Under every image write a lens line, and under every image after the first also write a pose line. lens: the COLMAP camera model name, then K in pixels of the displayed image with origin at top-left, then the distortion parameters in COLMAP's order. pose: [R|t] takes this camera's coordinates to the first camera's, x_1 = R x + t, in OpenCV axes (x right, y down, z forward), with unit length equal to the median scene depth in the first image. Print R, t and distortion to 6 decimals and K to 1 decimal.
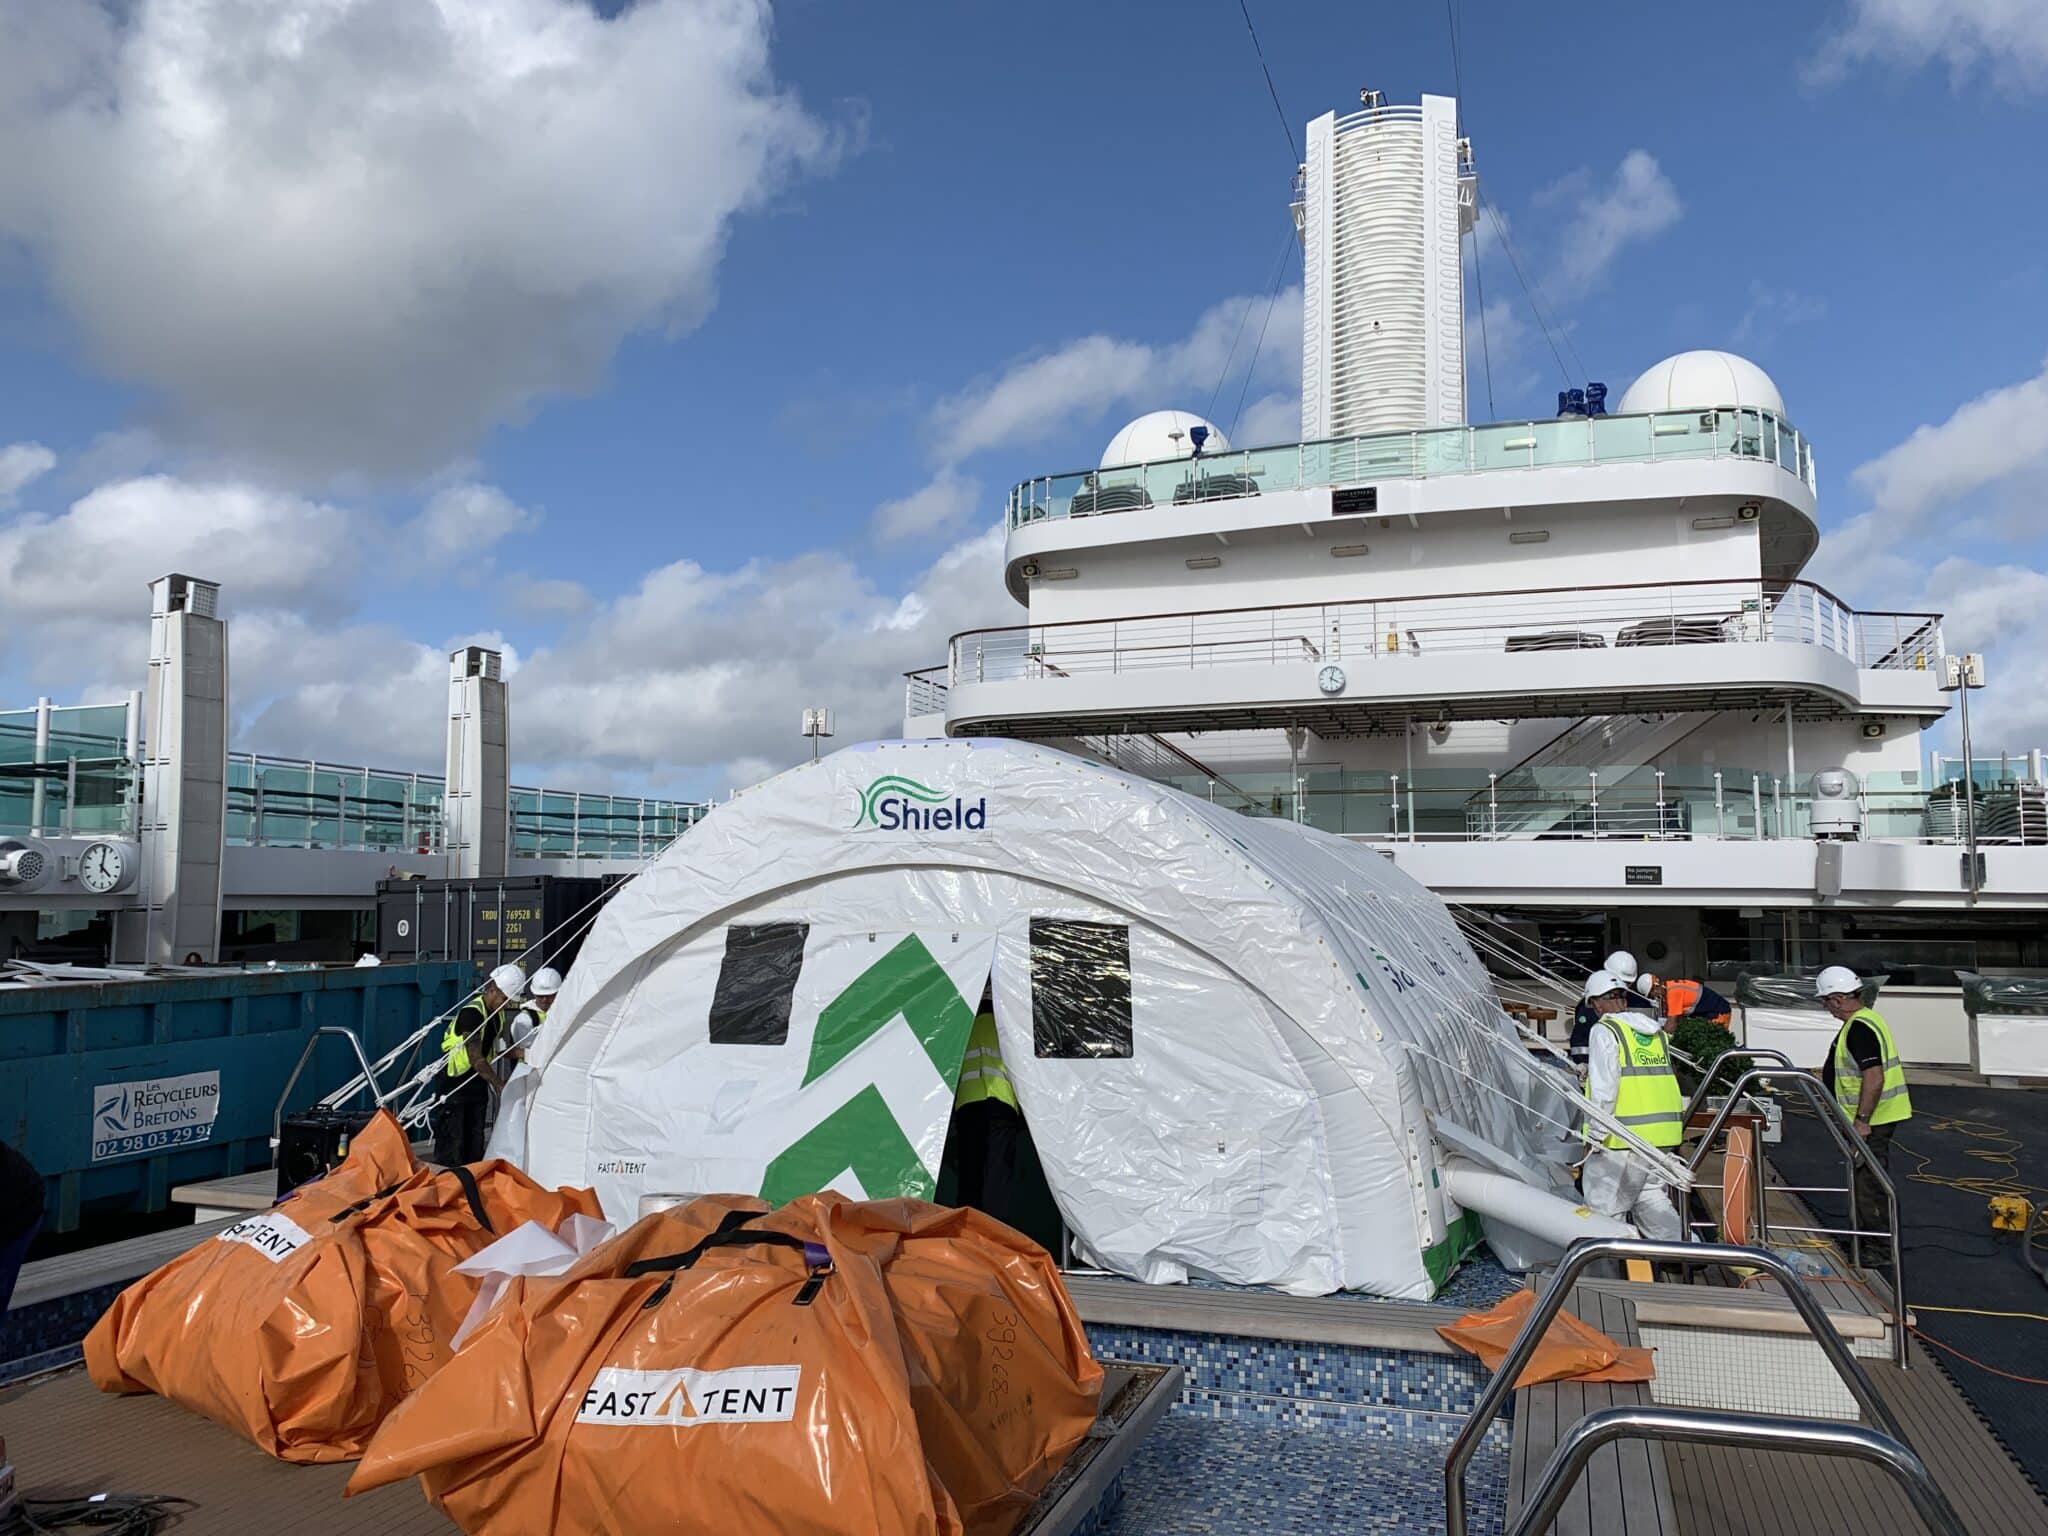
lens RADIAL K [[1660.7, 0, 1050.5], [0, 1660.7, 765.8], [0, 0, 1]] dist [0.109096, -0.118297]
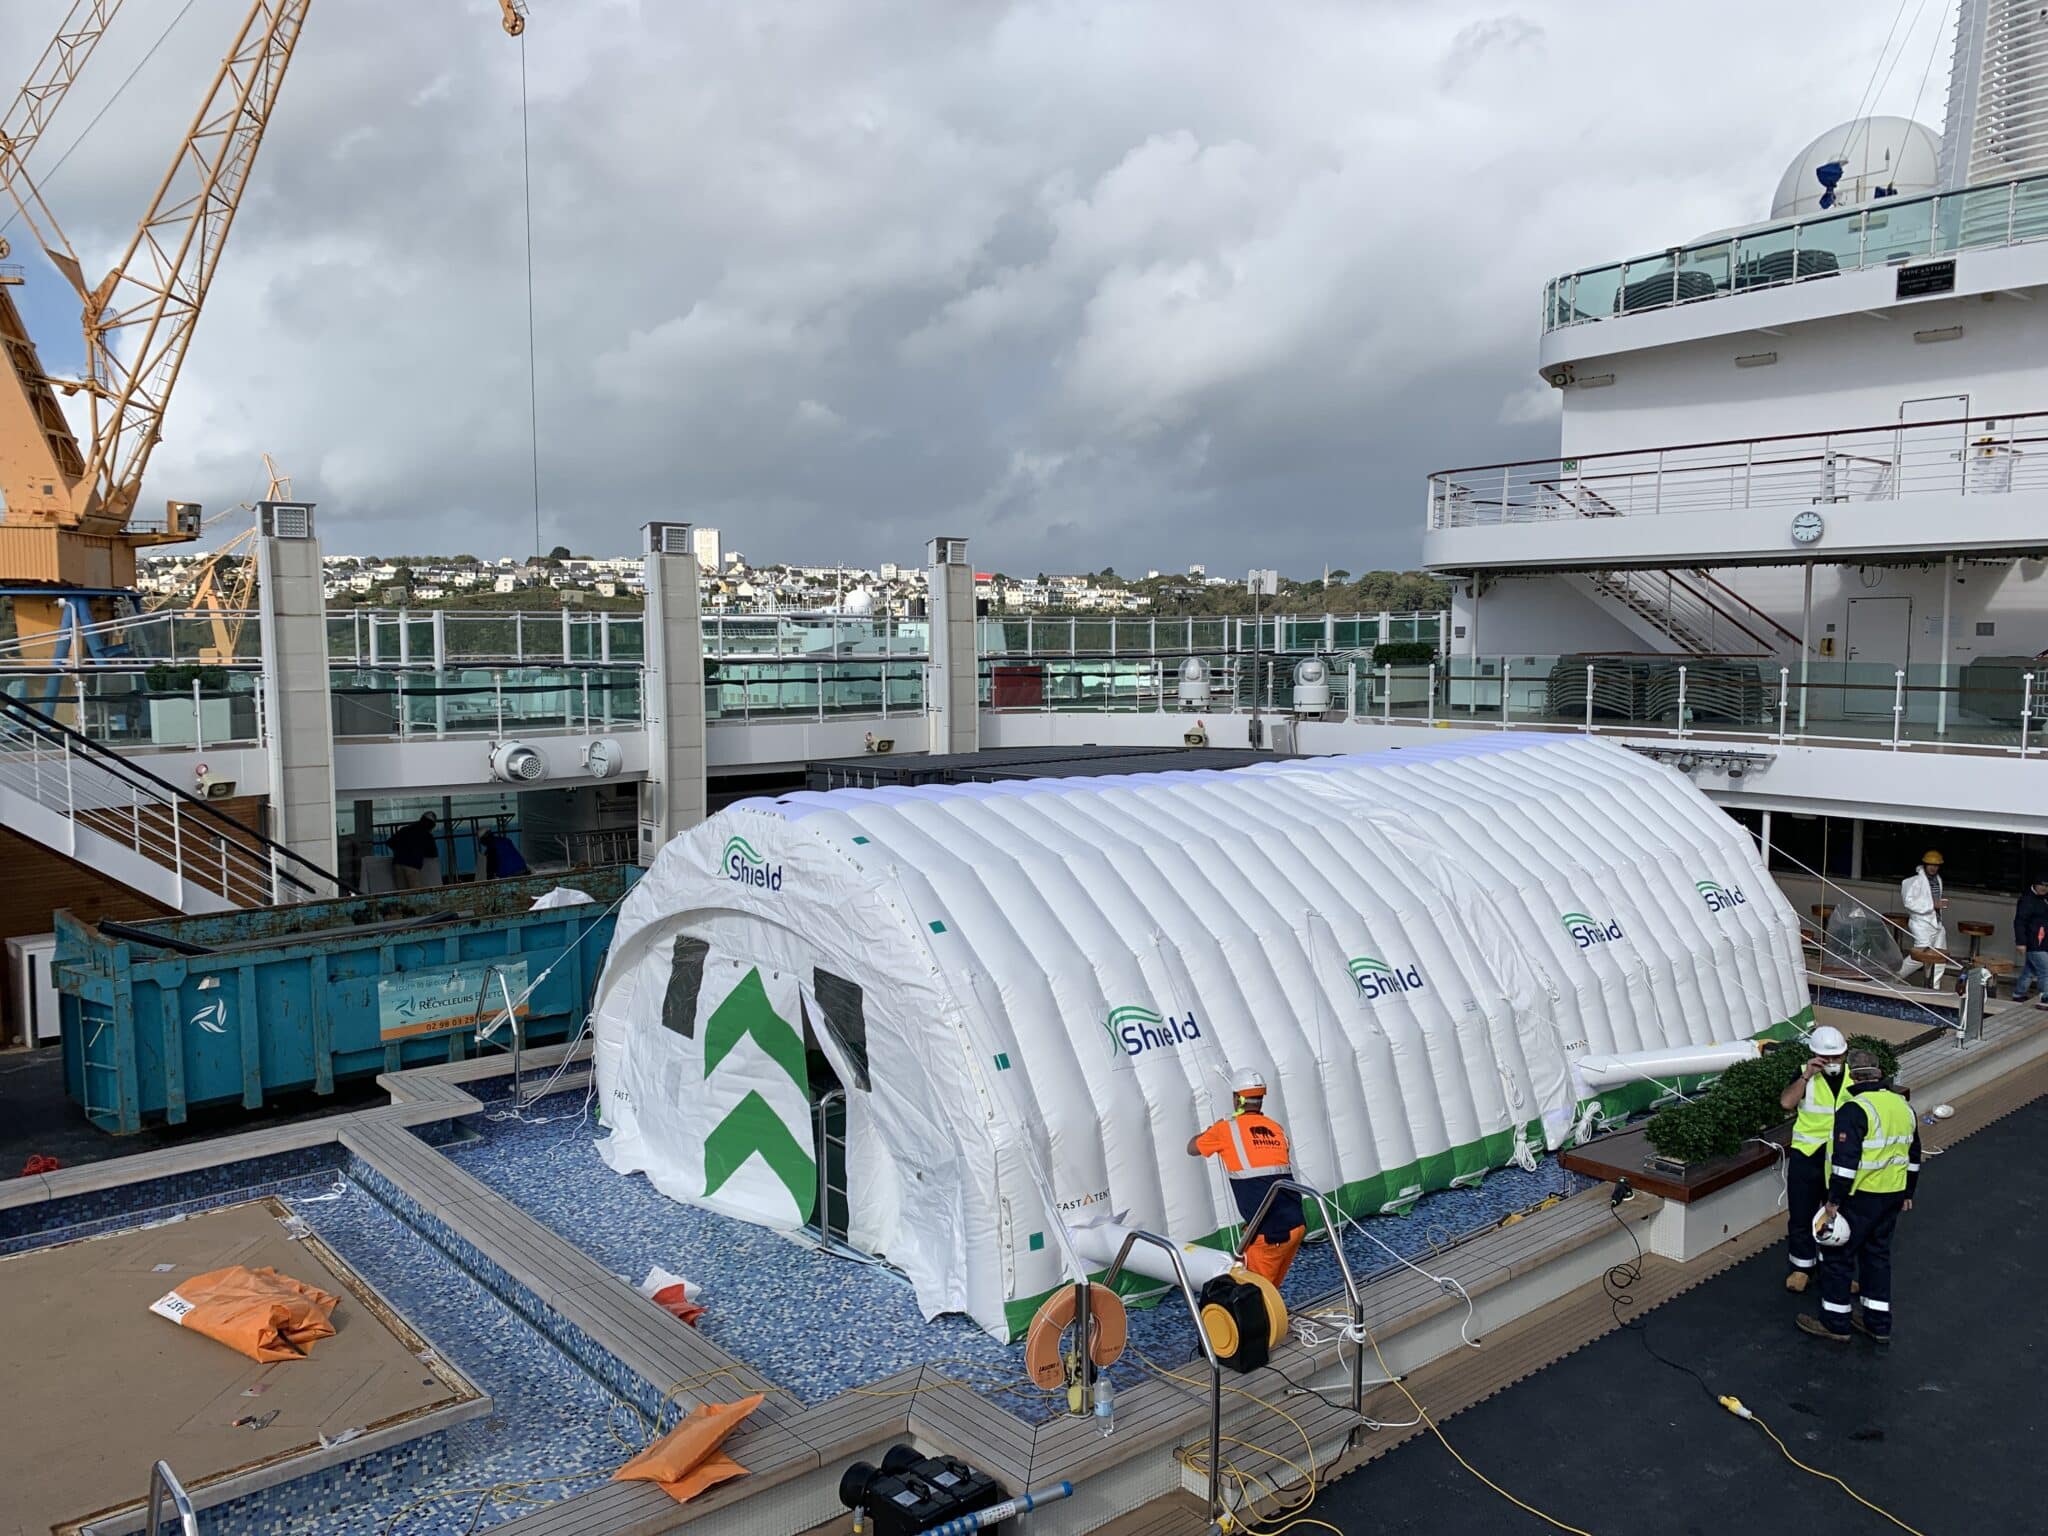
lens RADIAL K [[1708.1, 0, 1022.2], [0, 1708.1, 793.5], [0, 0, 1]] dist [0.059310, -0.003693]
pose [[0.864482, 0.045019, -0.500644, 0.709613], [0.046673, 0.984490, 0.169120, -0.226970], [0.500492, -0.169568, 0.848973, 0.046098]]
